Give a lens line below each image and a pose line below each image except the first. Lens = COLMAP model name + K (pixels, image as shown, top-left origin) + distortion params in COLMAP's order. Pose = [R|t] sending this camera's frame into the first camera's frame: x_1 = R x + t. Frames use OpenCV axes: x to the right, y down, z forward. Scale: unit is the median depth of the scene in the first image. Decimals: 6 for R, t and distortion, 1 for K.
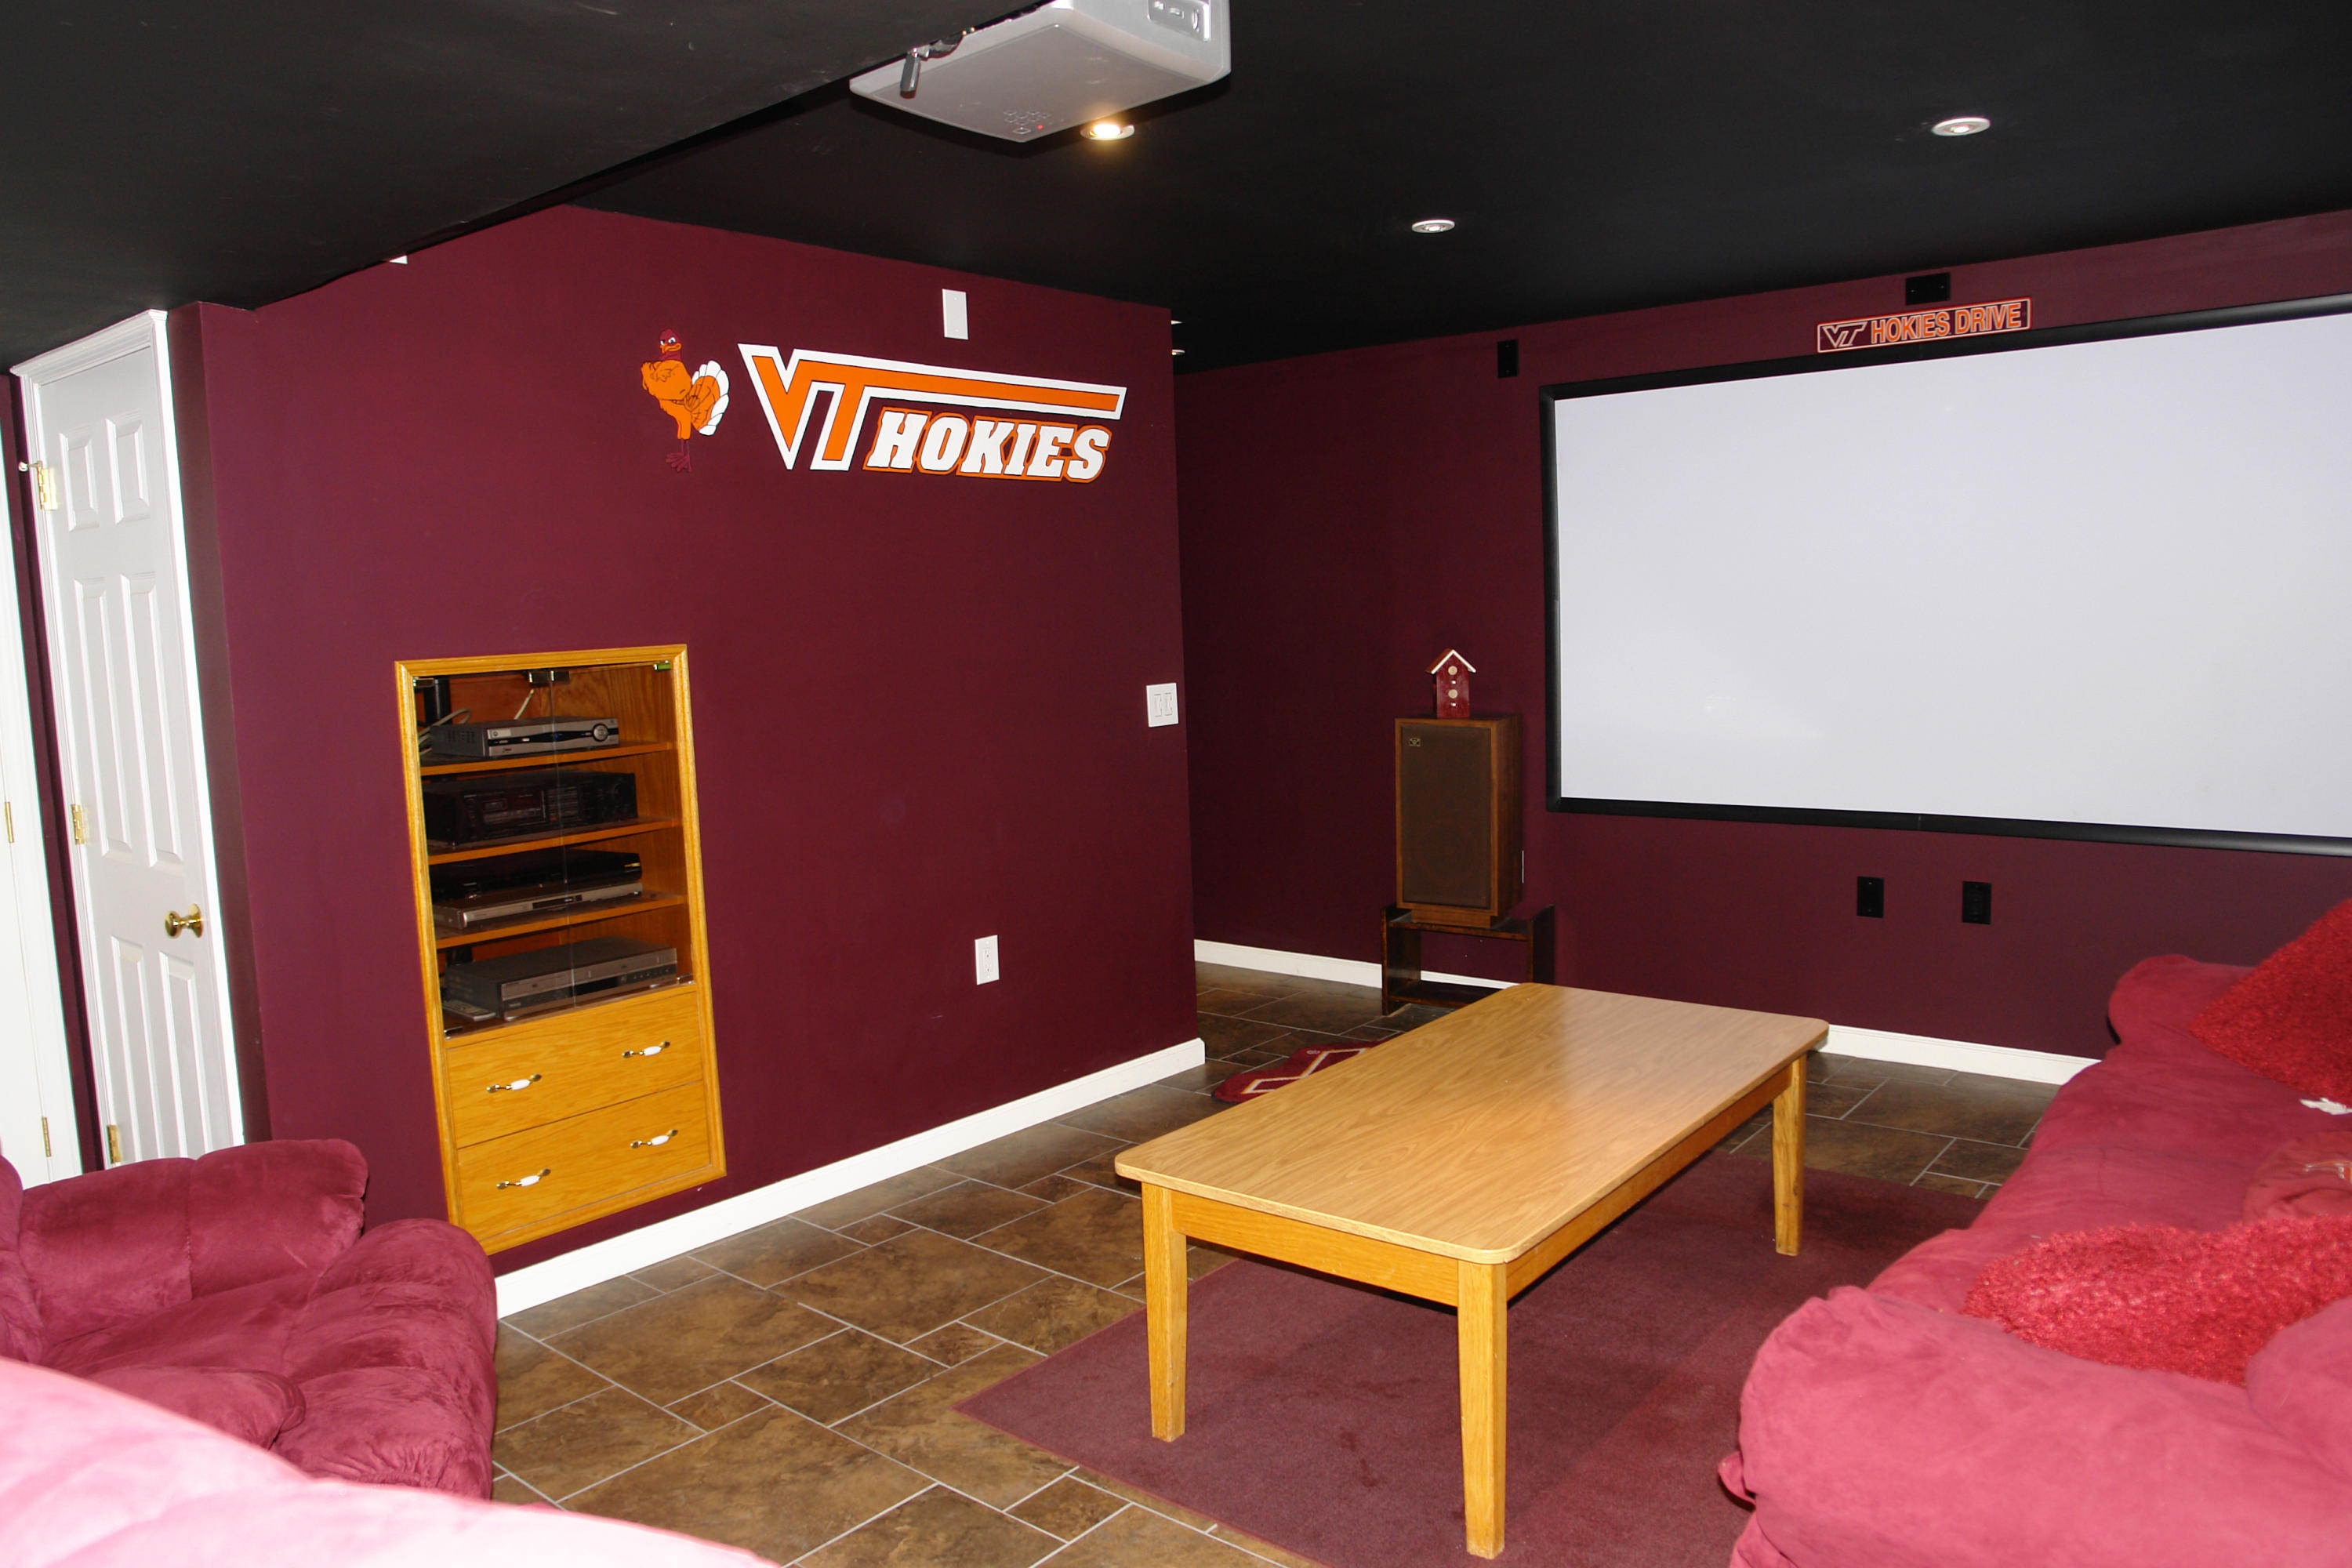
lens RADIAL K [[1643.5, 0, 1166.4], [0, 1643.5, 801.6], [0, 0, 1]] dist [-0.029328, 0.016419]
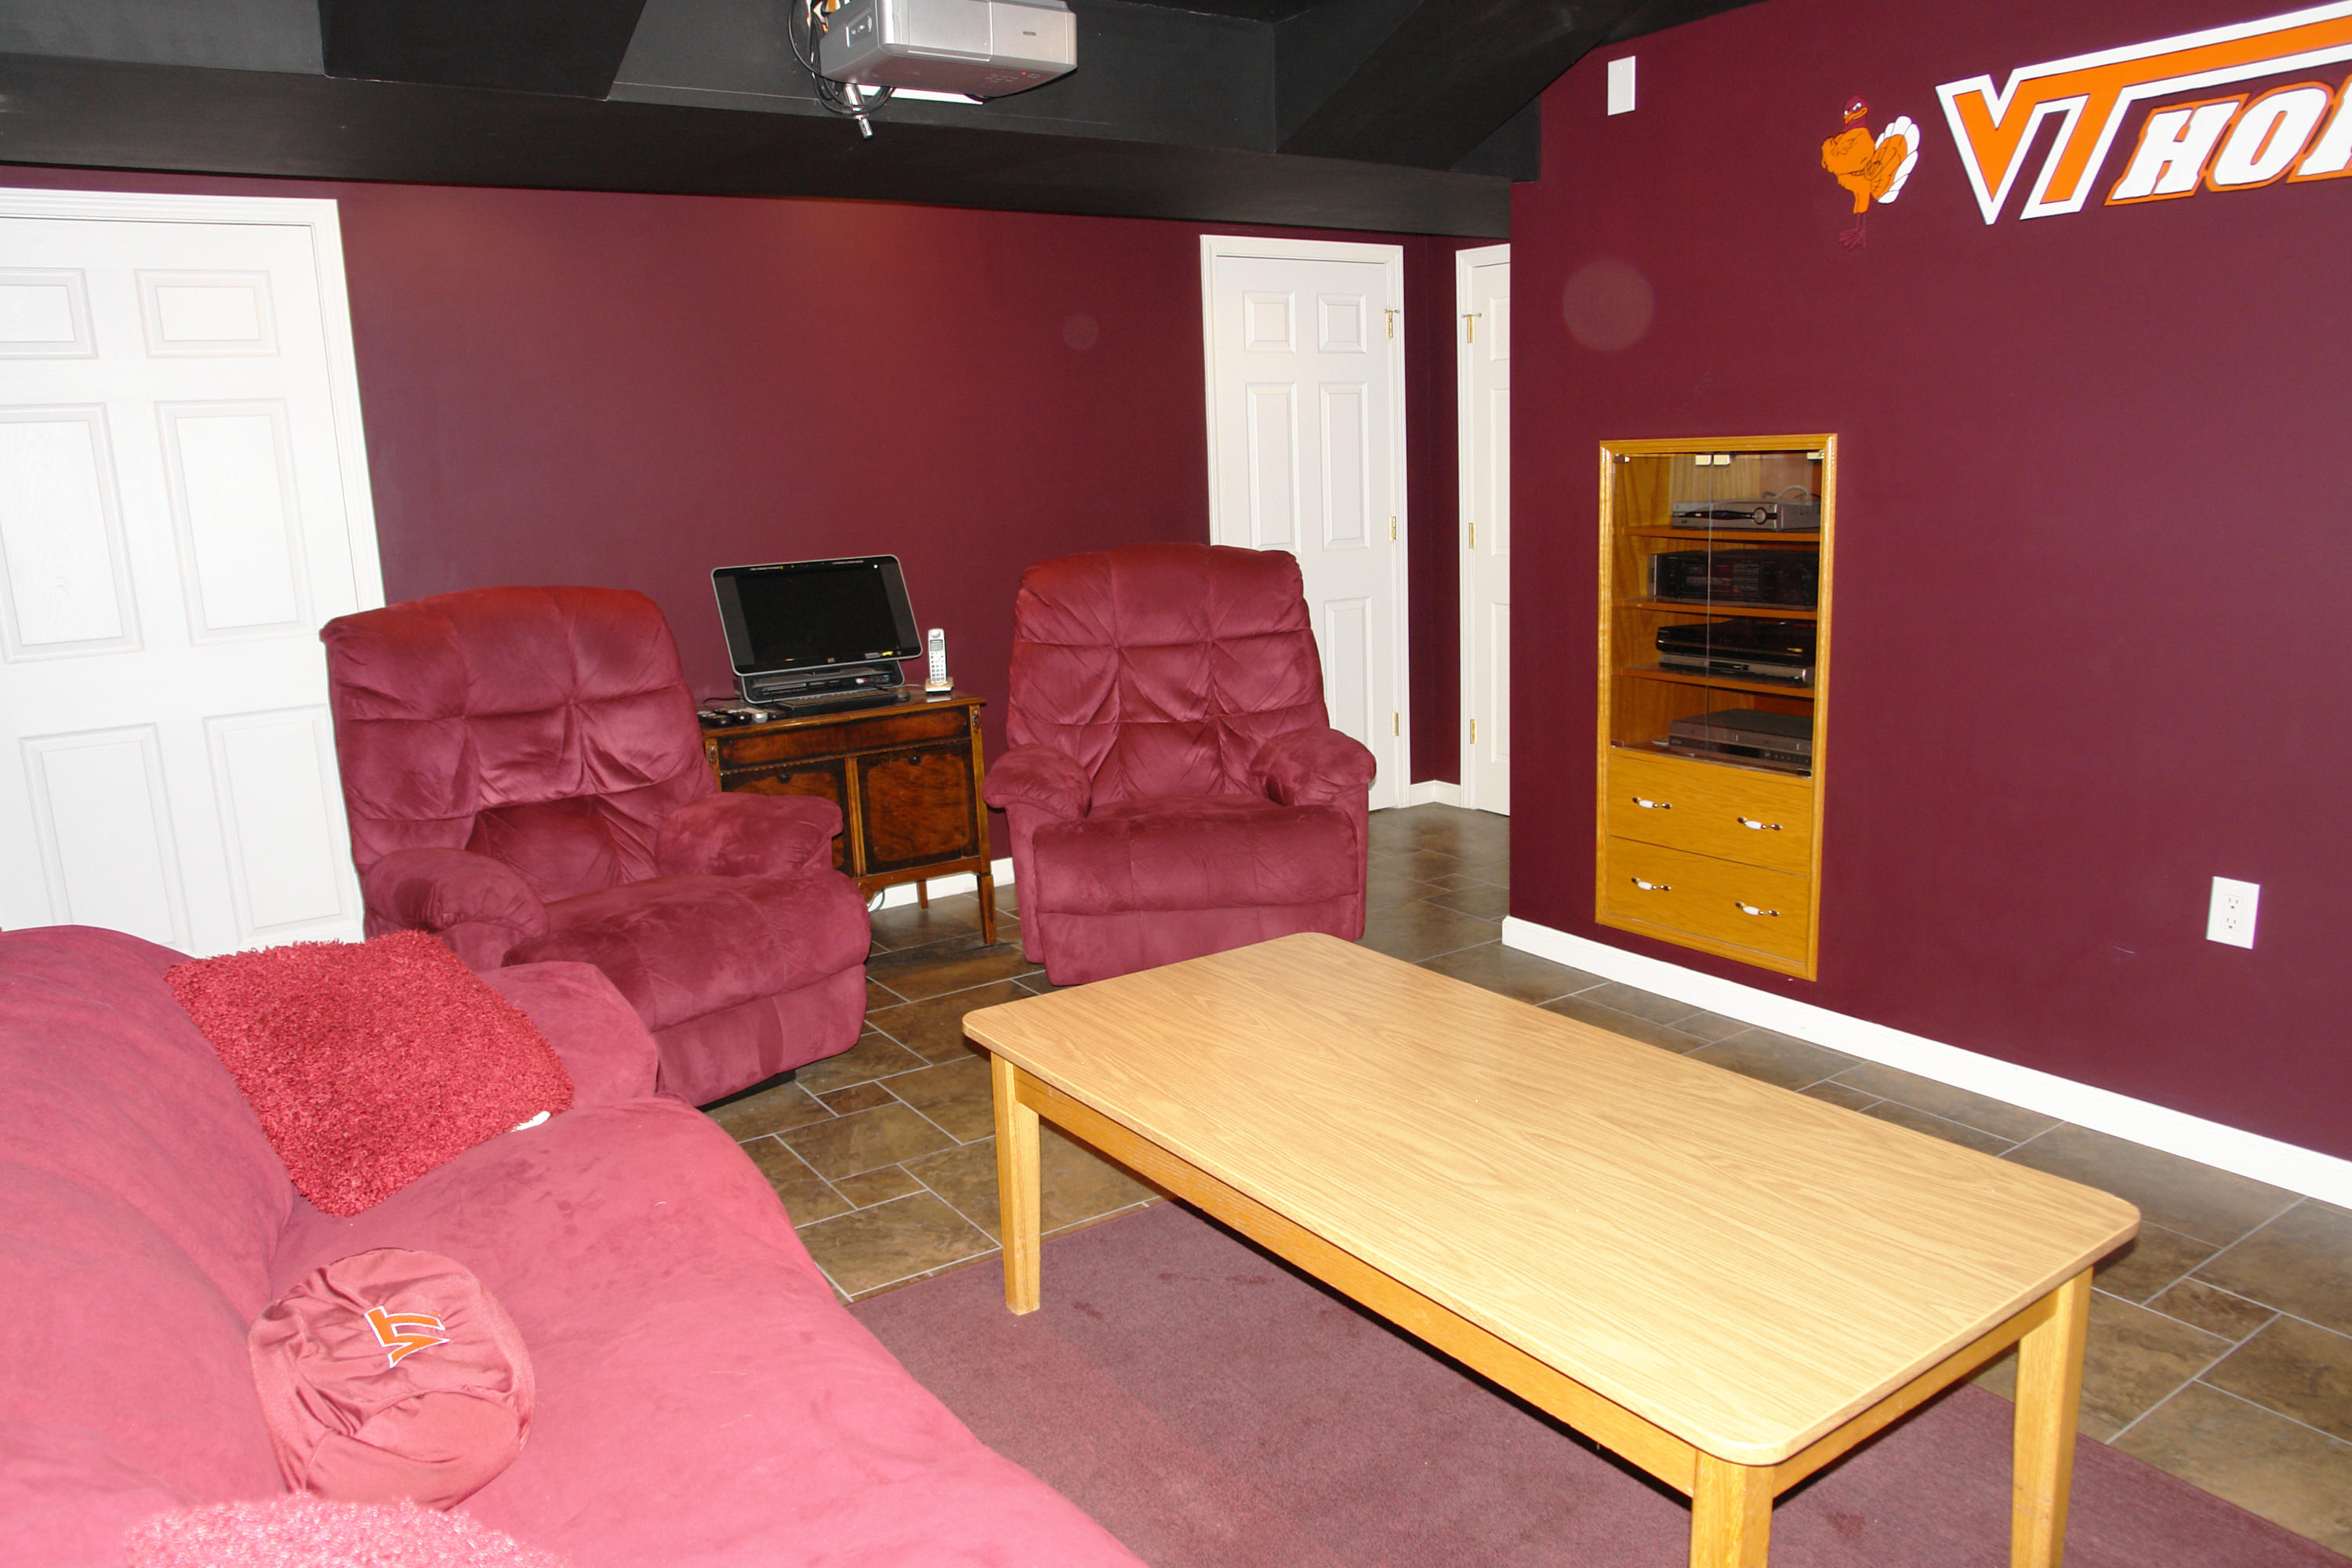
lens RADIAL K [[1643.5, 0, 1165.3], [0, 1643.5, 769.8], [0, 0, 1]] dist [-0.029328, 0.016419]
pose [[-0.255831, 0.229963, -0.938972, 0.742525], [-0.075699, 0.963547, 0.256606, -0.120181], [0.963753, 0.136727, -0.229097, 0.851726]]
